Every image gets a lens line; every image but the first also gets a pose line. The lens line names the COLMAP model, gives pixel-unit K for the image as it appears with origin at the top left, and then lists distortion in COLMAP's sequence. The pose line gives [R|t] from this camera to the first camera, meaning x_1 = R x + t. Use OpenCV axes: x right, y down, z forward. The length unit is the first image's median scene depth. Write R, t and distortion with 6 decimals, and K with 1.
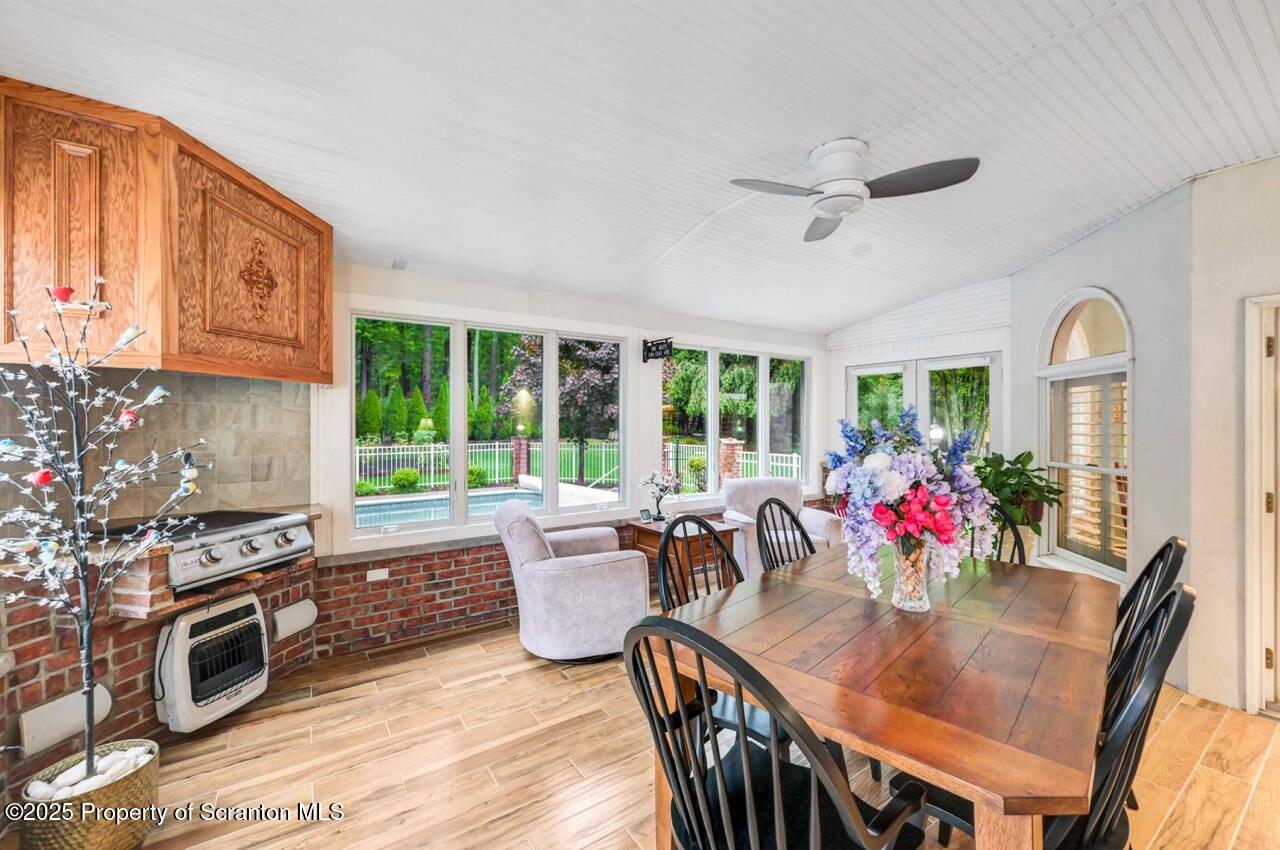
lens RADIAL K [[515.6, 0, 639.1], [0, 515.6, 419.8], [0, 0, 1]] dist [0.000566, 0.000281]
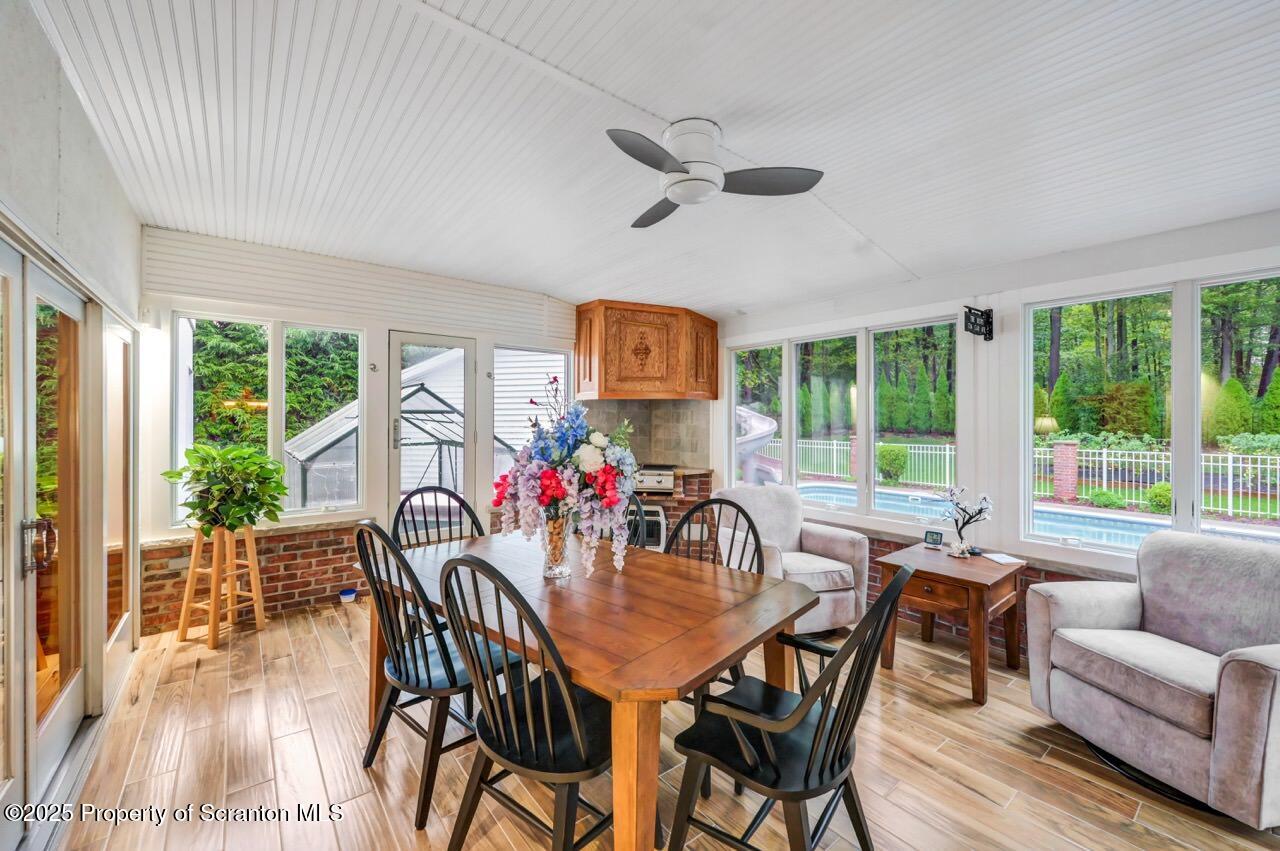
lens RADIAL K [[515.6, 0, 639.1], [0, 515.6, 420.3], [0, 0, 1]] dist [0.000566, 0.000281]
pose [[0.081503, 0.000213, -0.996673, 1.197143], [0.001190, 0.999999, 0.000311, 0.003972], [0.996672, -0.001212, 0.081502, 0.741899]]
